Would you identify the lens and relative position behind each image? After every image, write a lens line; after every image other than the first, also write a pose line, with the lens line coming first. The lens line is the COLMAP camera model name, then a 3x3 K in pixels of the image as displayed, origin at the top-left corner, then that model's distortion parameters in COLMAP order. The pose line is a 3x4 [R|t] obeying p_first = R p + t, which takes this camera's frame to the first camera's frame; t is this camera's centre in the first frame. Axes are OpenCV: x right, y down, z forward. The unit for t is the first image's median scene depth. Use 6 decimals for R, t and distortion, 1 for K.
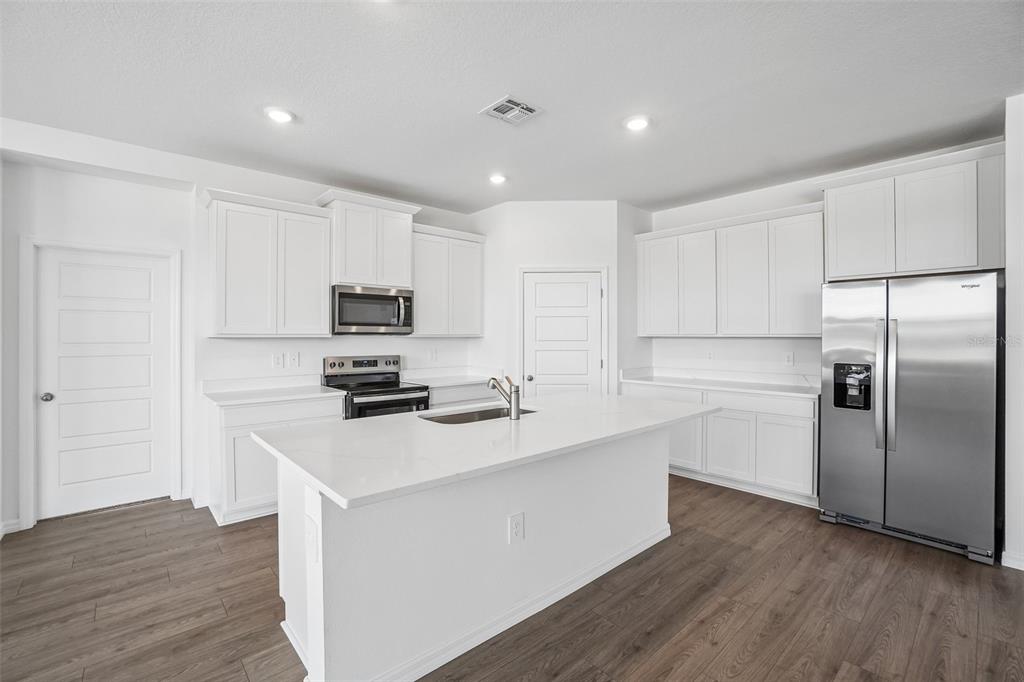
lens RADIAL K [[462.5, 0, 492.4], [0, 462.5, 338.9], [0, 0, 1]] dist [-0.023510, 0.007830]
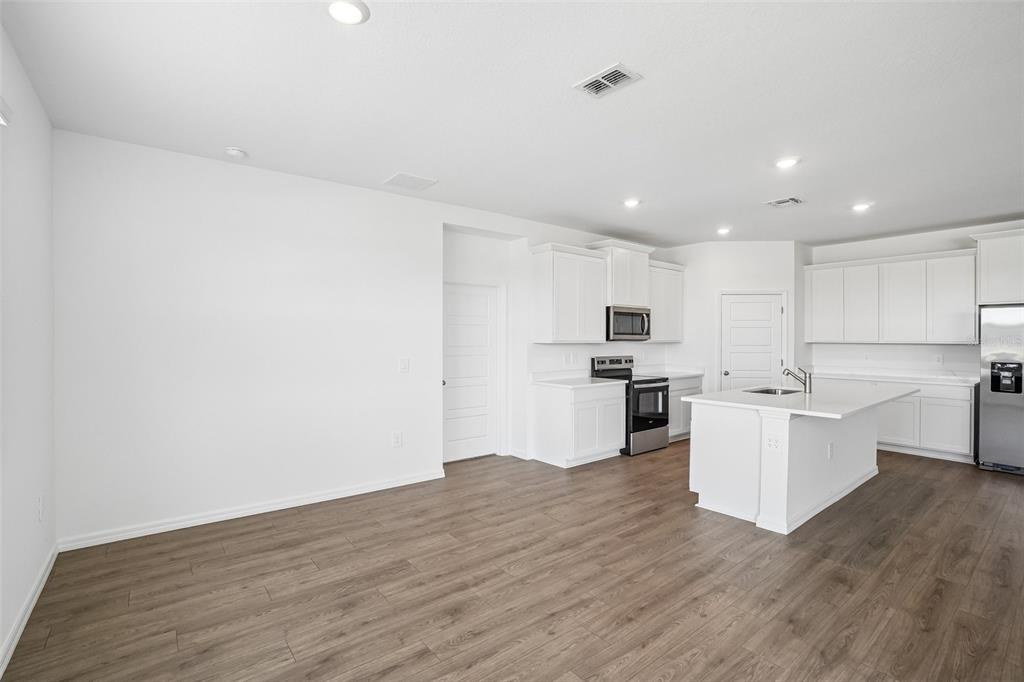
lens RADIAL K [[462.5, 0, 504.6], [0, 462.5, 339.2], [0, 0, 1]] dist [-0.023510, 0.007830]
pose [[0.998345, 0.002583, -0.057446, -0.546535], [-0.002762, 0.999992, -0.003034, -0.009355], [0.057438, 0.003188, 0.998344, -0.414553]]
